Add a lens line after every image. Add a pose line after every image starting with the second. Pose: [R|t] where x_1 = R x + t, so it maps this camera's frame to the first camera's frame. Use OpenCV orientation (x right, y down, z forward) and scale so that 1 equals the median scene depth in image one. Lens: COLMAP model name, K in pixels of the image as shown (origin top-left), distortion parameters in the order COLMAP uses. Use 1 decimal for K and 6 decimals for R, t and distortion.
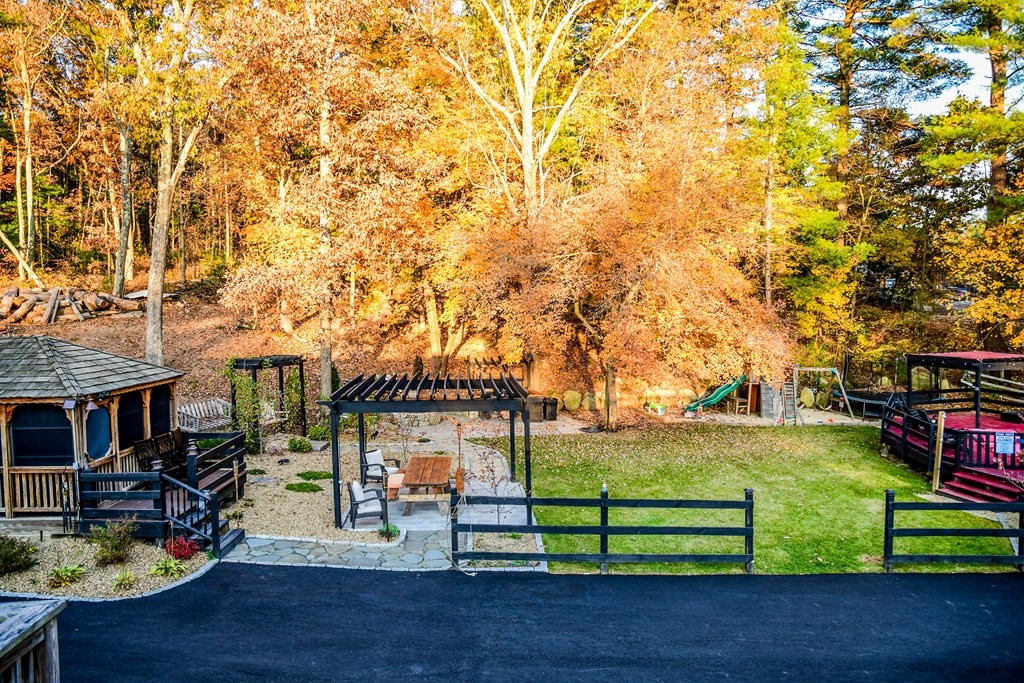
lens RADIAL K [[711.9, 0, 518.3], [0, 711.9, 342.5], [0, 0, 1]] dist [-0.078903, 0.057750]
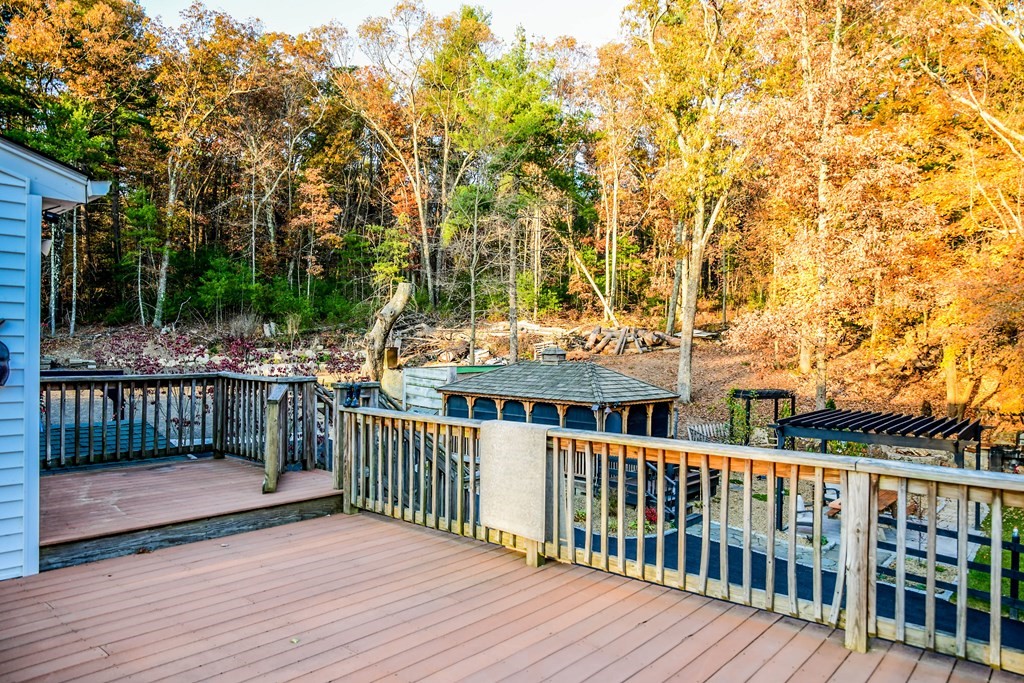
lens RADIAL K [[711.9, 0, 513.2], [0, 711.9, 343.1], [0, 0, 1]] dist [-0.078903, 0.057750]
pose [[0.718342, 0.021977, -0.695343, 0.095338], [-0.059496, 0.997780, -0.029927, 0.001627], [0.693141, 0.062868, 0.718055, -0.077993]]
